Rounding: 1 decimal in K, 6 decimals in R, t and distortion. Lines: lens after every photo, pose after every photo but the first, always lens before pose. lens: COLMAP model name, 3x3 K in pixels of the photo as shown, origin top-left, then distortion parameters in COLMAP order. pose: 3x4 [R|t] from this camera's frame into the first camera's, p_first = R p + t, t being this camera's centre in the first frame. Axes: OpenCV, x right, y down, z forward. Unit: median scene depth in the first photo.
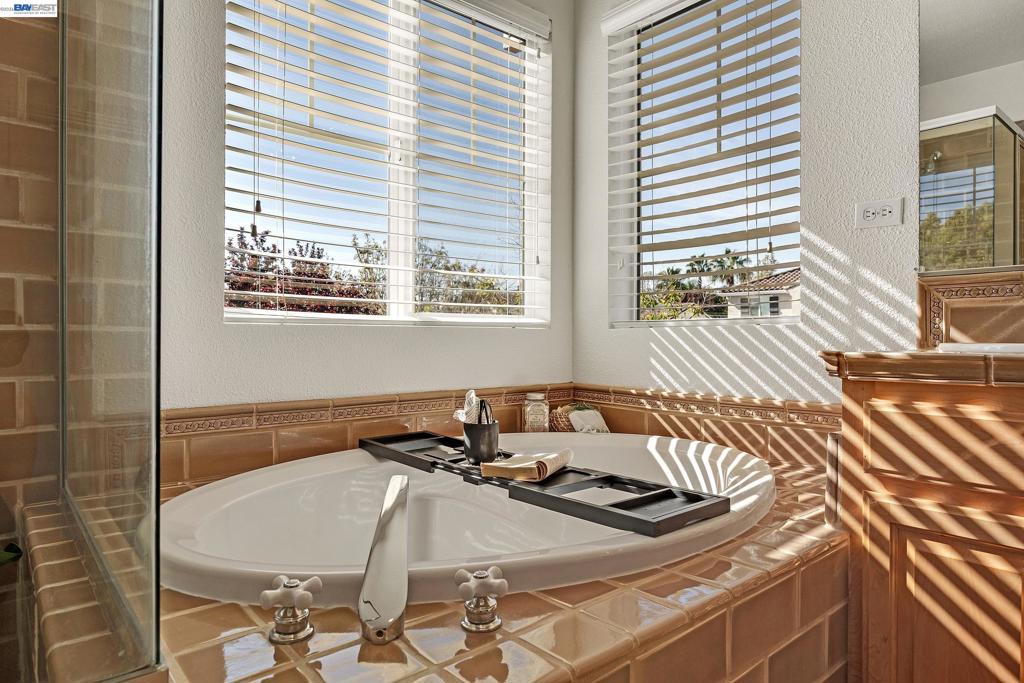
lens RADIAL K [[616.9, 0, 511.7], [0, 616.9, 340.2], [0, 0, 1]] dist [-0.003258, 0.001459]
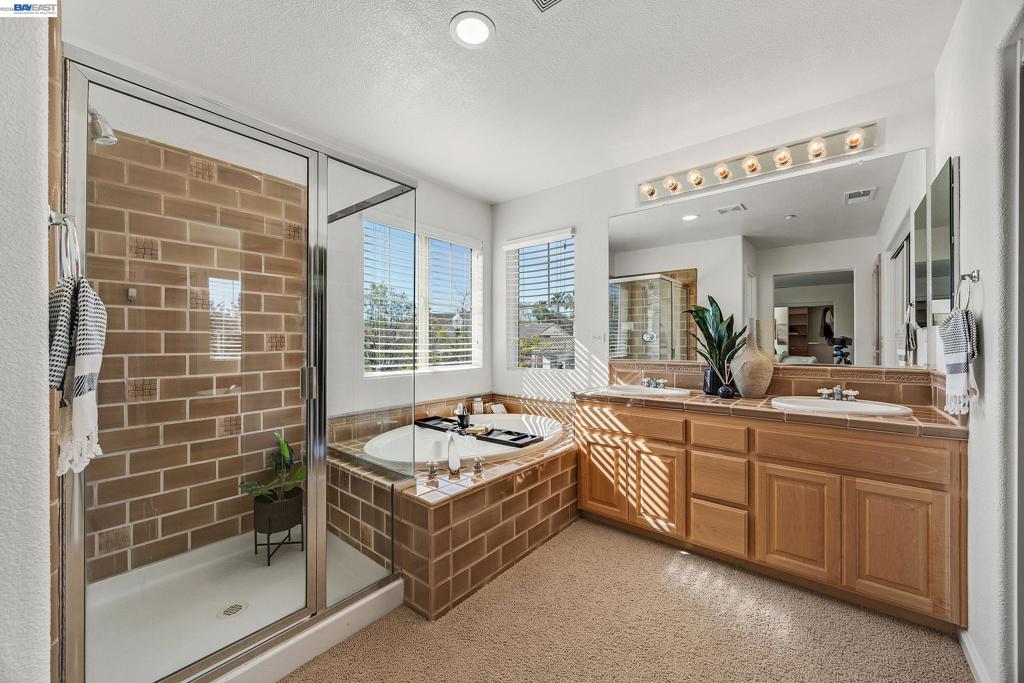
lens RADIAL K [[390.7, 0, 512.6], [0, 390.7, 341.6], [0, 0, 1]] dist [-0.002799, -0.000226]
pose [[0.984202, -0.003830, 0.177010, -0.152873], [0.004544, 0.999983, -0.003628, -0.205191], [-0.176993, 0.004375, 0.984202, -0.863925]]
